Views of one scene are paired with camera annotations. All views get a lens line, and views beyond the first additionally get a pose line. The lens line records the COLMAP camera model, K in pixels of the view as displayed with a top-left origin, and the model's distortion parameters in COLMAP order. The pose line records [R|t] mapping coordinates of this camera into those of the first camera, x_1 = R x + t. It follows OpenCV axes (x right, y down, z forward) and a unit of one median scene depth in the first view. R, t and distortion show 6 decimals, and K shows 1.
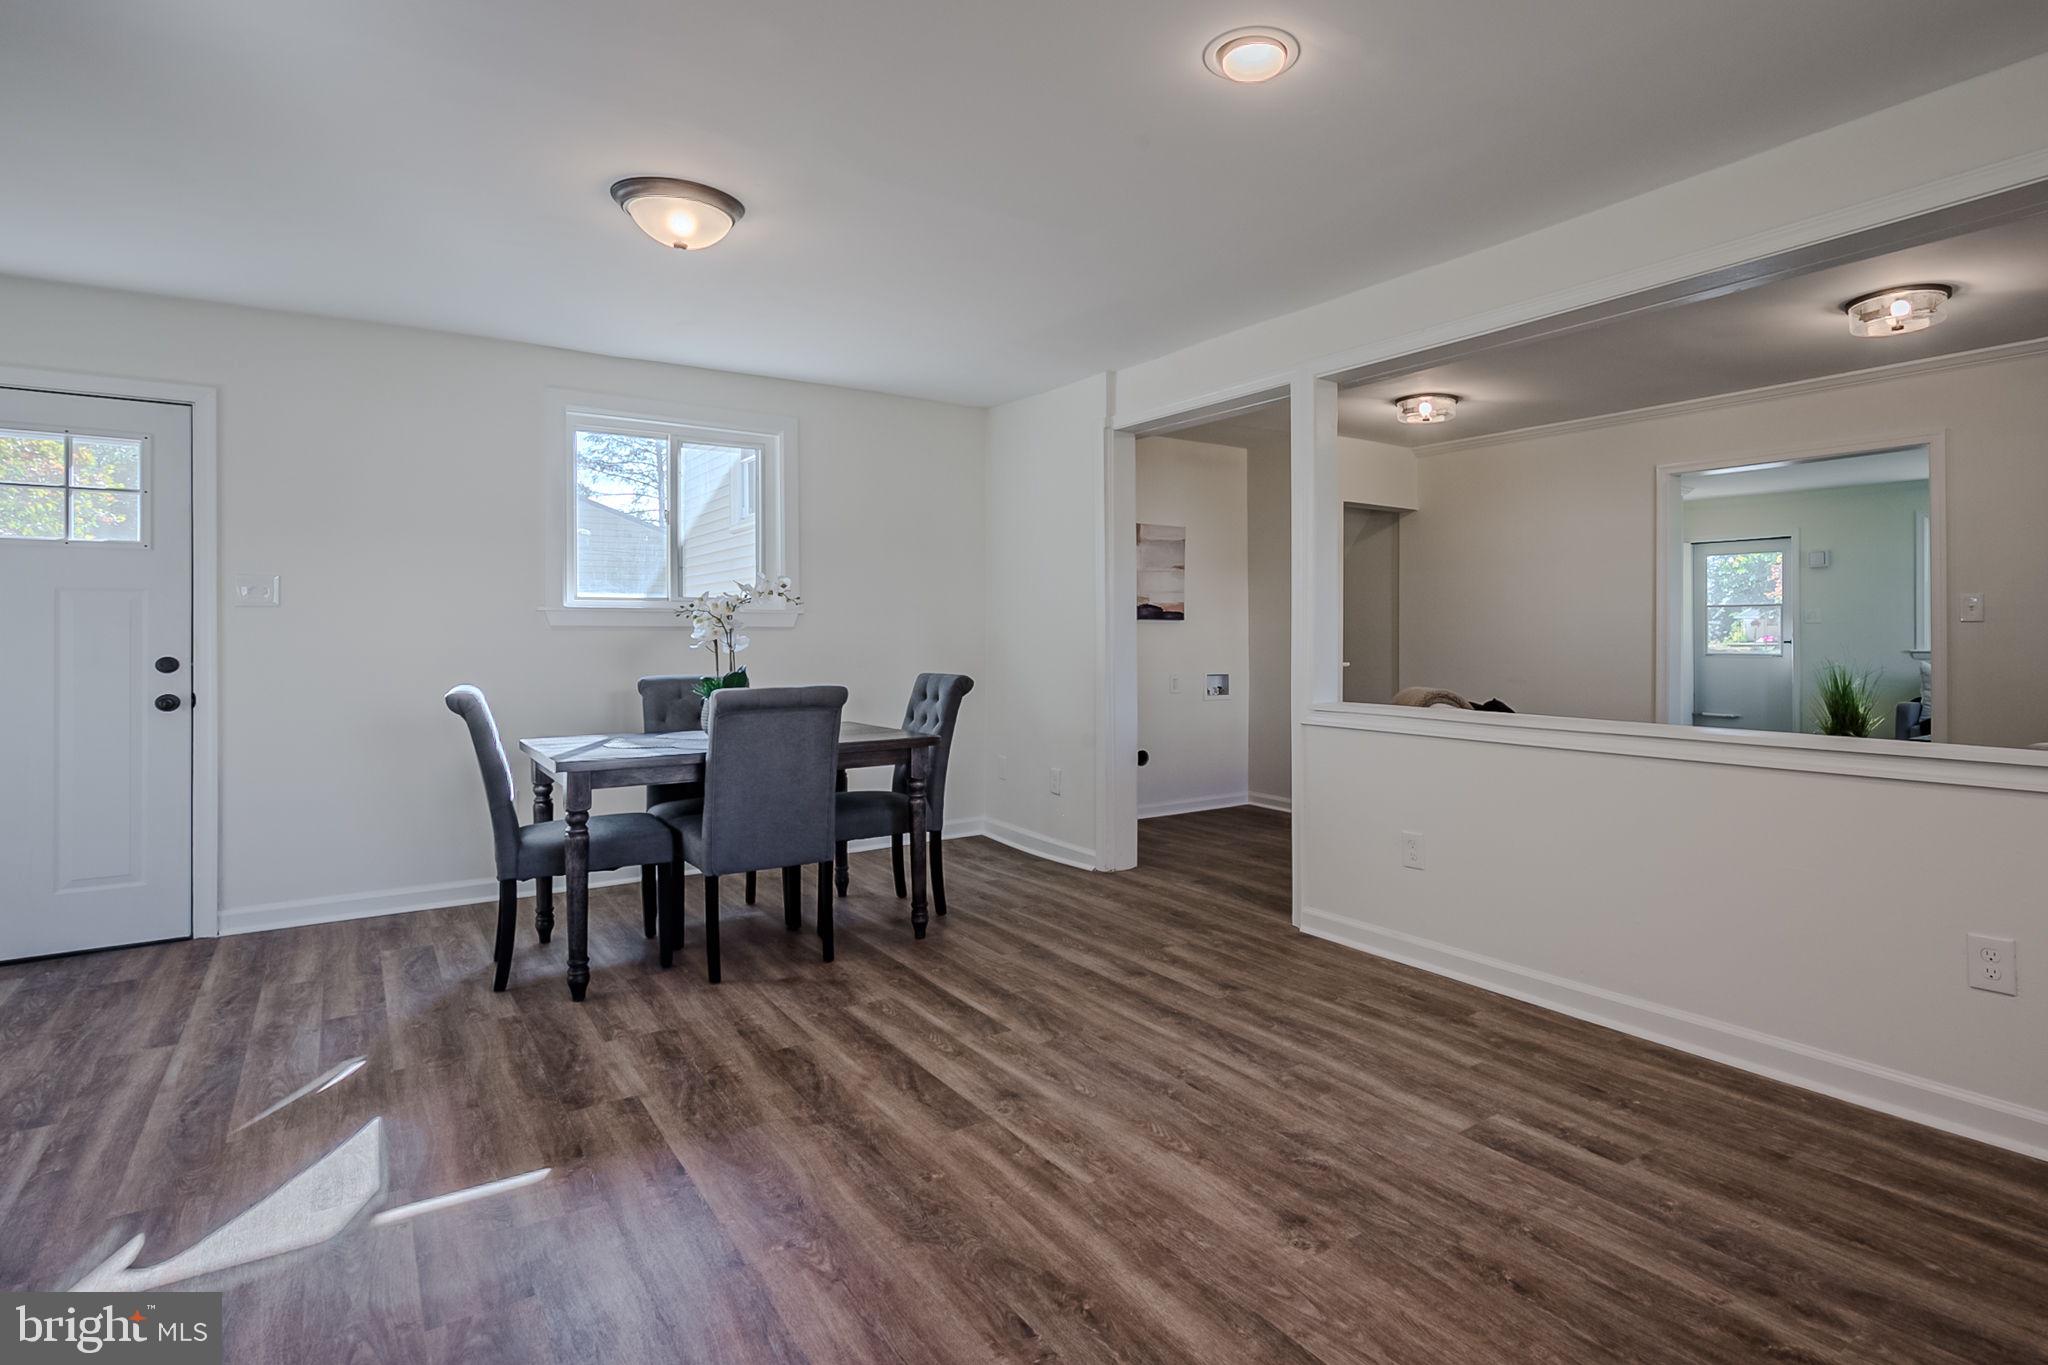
lens RADIAL K [[1056.4, 0, 1151.2], [0, 1056.4, 629.4], [0, 0, 1]] dist [0.000572, -0.000185]
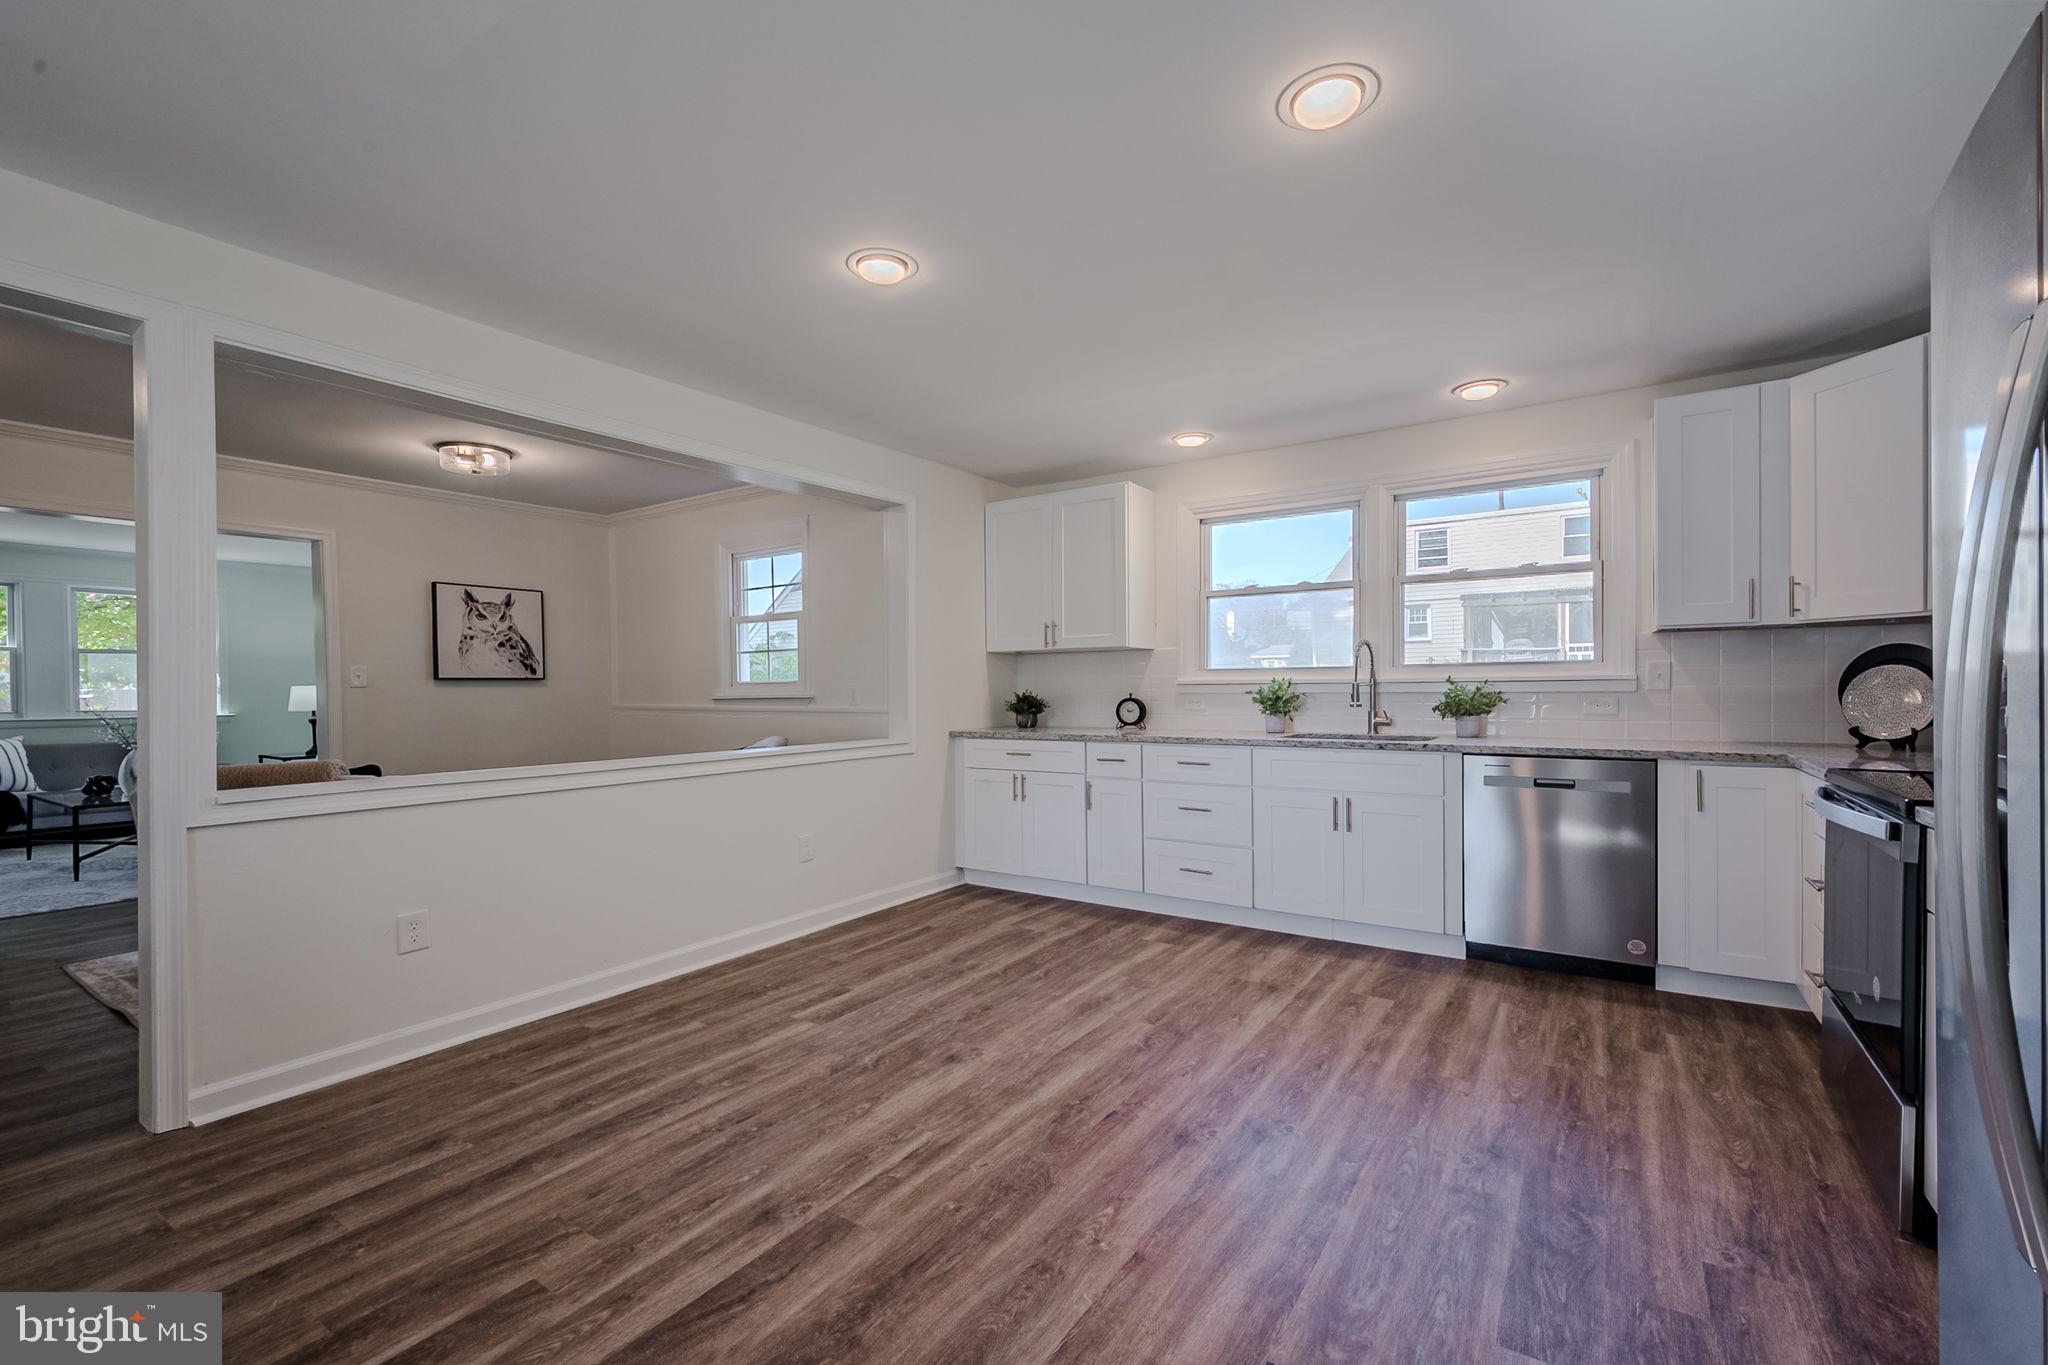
lens RADIAL K [[868.8, 0, 1038.8], [0, 868.8, 691.2], [0, 0, 1]] dist [0.000737, -0.000072]
pose [[-0.331257, 0.003114, 0.943535, -0.938673], [0.008841, 0.999961, -0.000197, 0.008895], [-0.943499, 0.008276, -0.331272, 1.078294]]
